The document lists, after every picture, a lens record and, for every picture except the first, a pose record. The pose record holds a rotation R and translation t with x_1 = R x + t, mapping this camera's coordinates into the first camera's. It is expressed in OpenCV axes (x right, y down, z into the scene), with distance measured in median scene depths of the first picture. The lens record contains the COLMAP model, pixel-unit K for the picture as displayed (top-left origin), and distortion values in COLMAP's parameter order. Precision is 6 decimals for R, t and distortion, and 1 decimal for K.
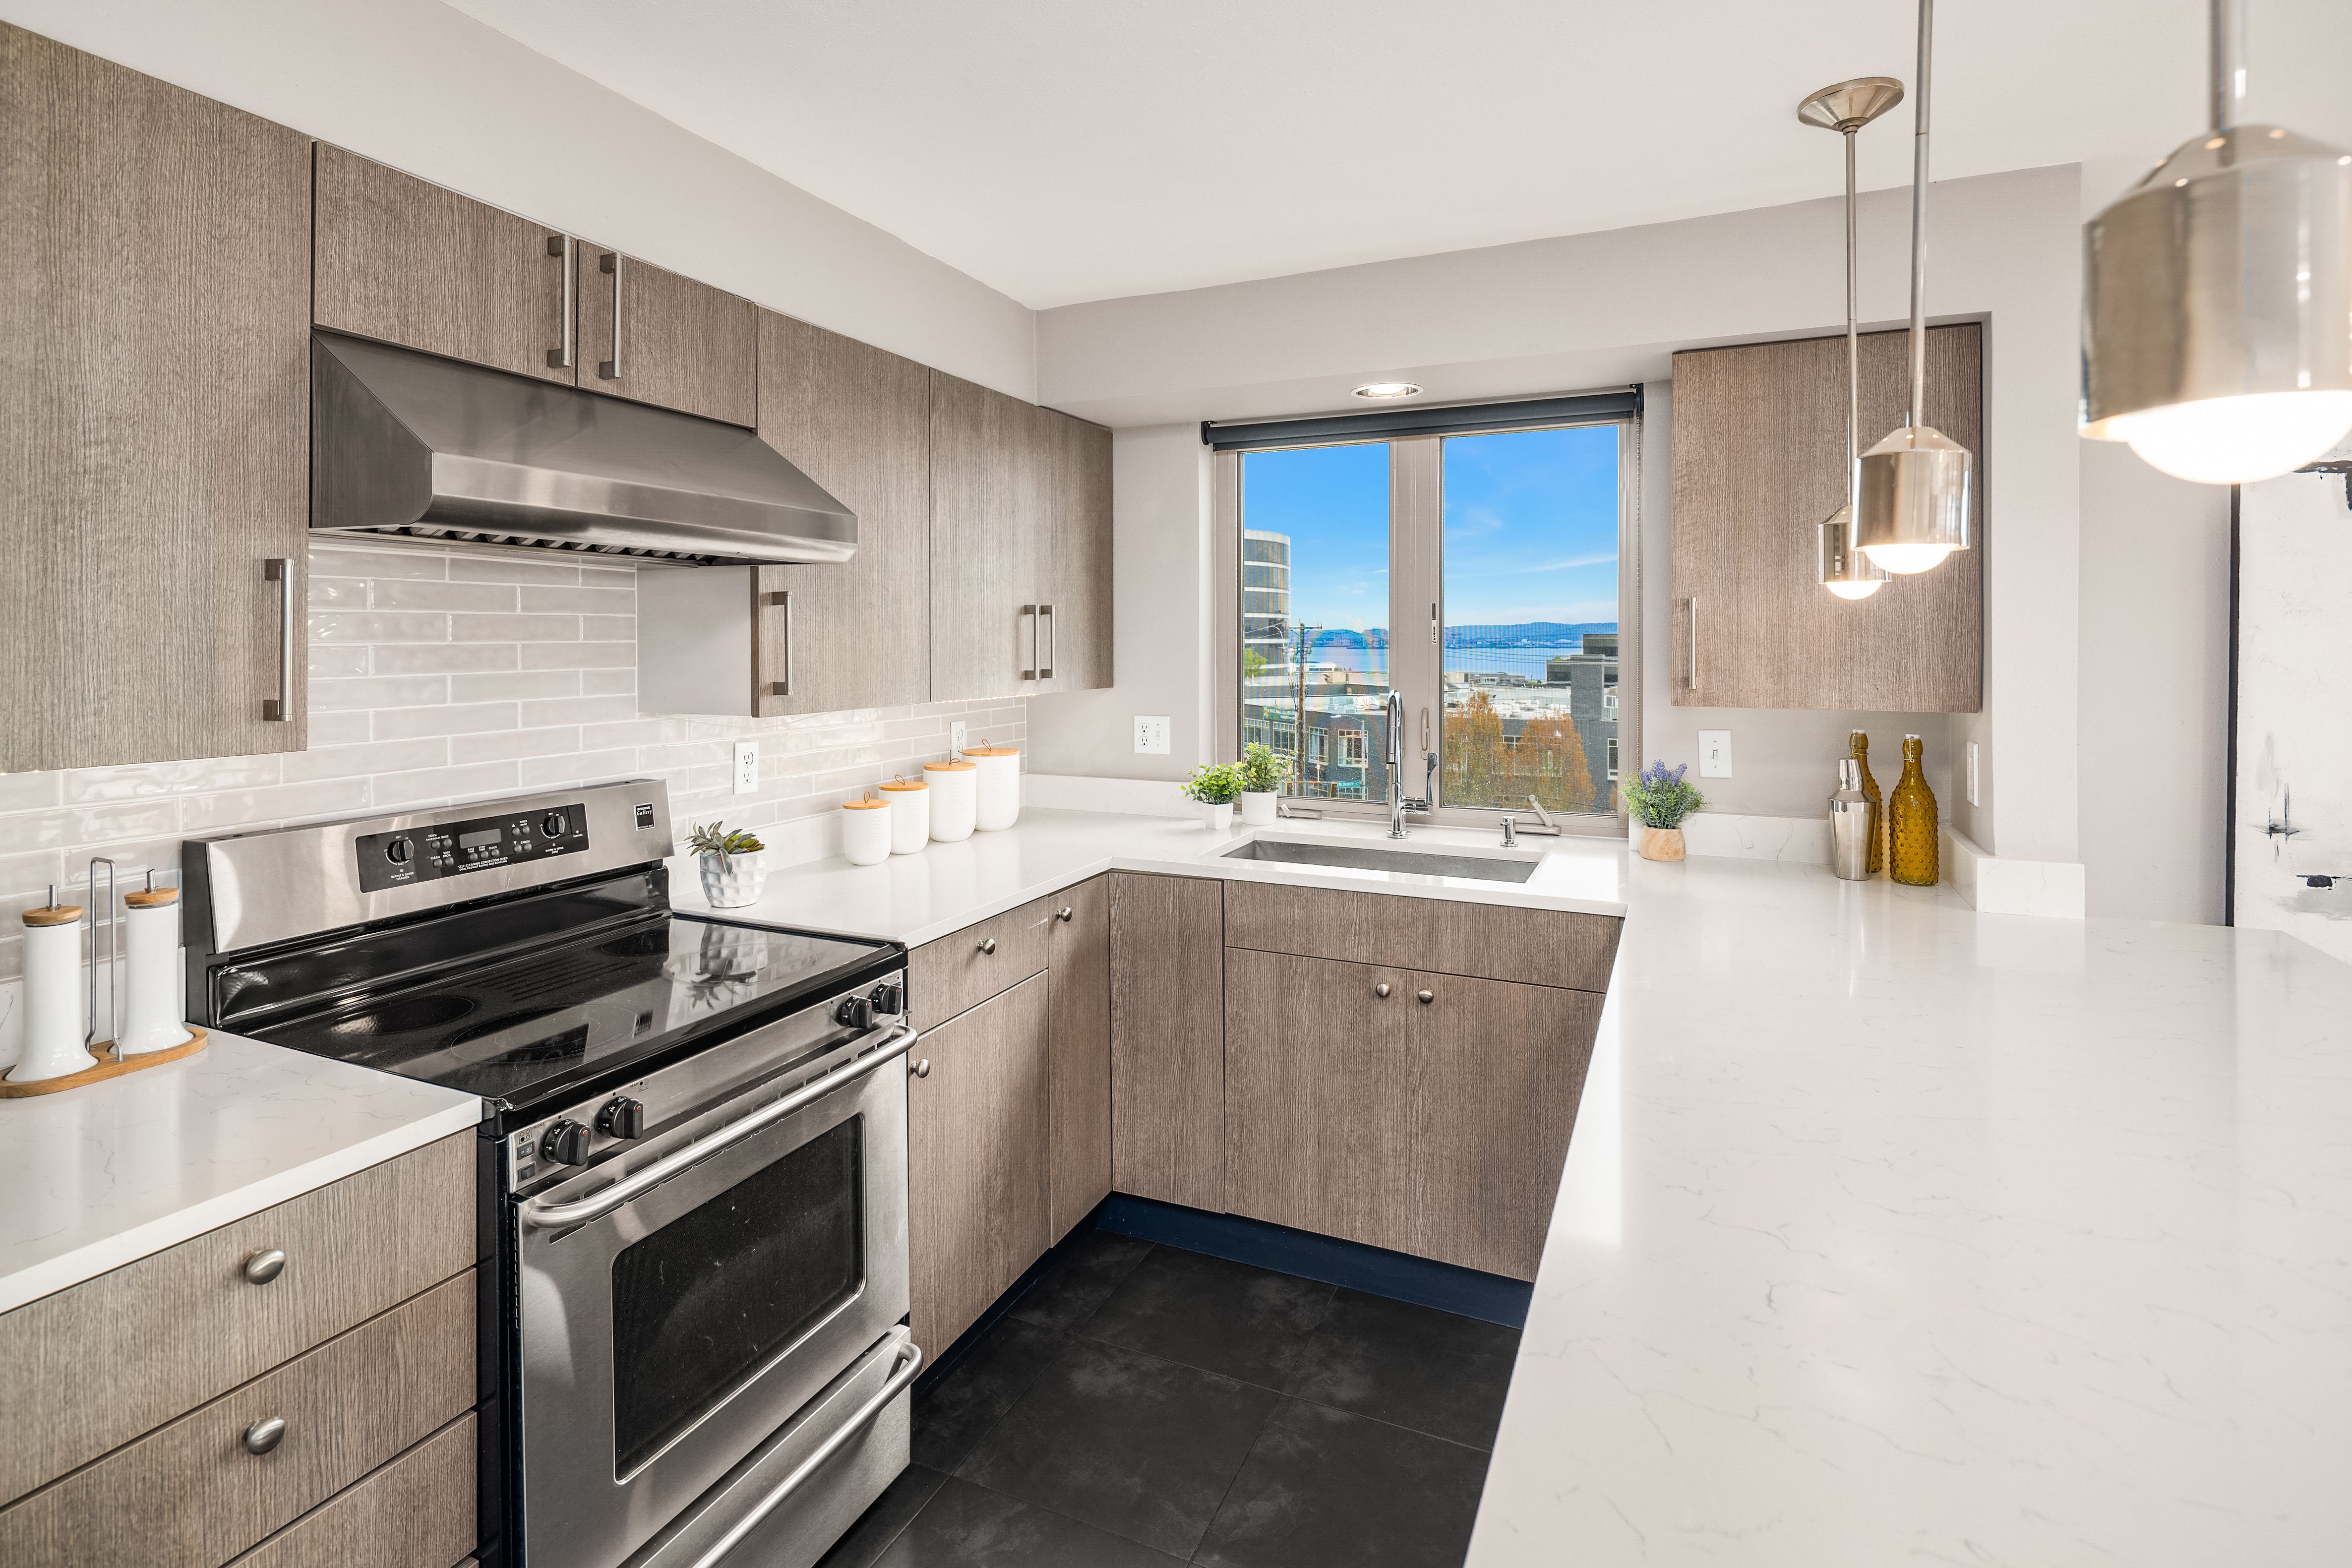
lens RADIAL K [[1146.1, 0, 1185.5], [0, 1146.1, 643.2], [0, 0, 1]] dist [0.000394, -0.000294]
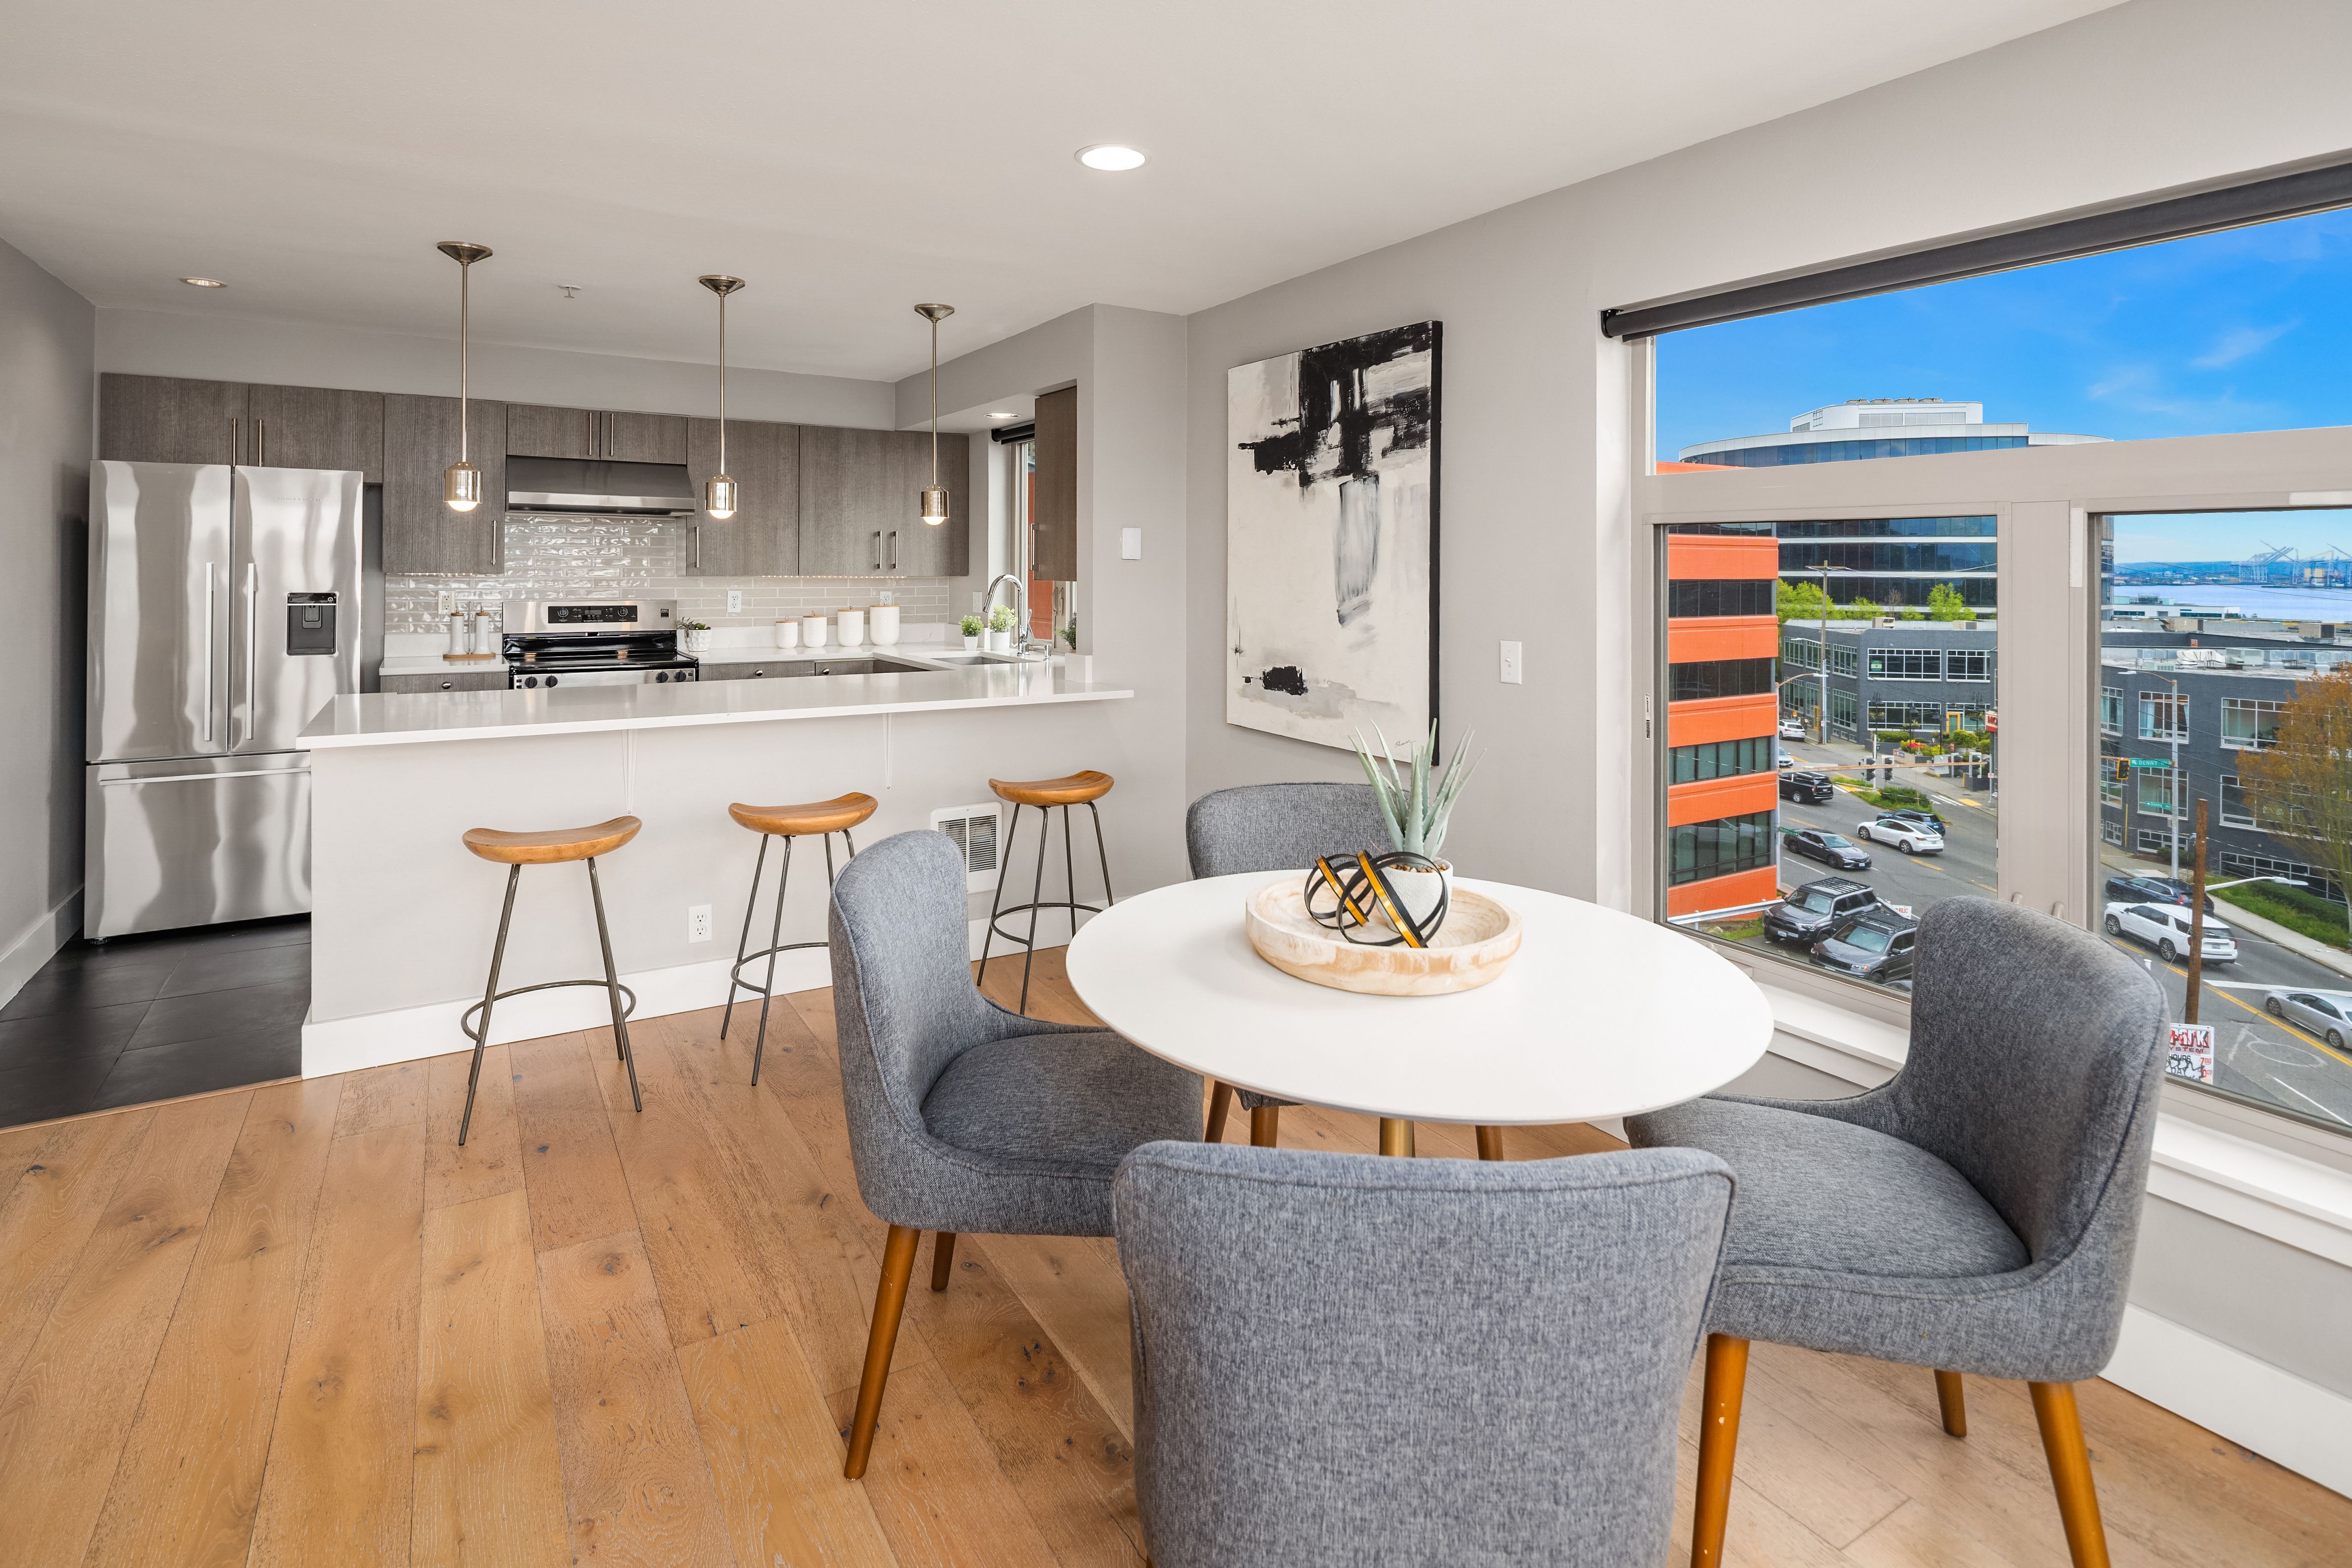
lens RADIAL K [[1180.3, 0, 1172.5], [0, 1180.3, 567.3], [0, 0, 1]] dist [-0.001694, -0.000680]
pose [[0.834072, 0.006643, -0.551615, 2.005178], [-0.009257, 0.999955, -0.001954, 0.040768], [0.551578, 0.006736, 0.834096, -0.620658]]
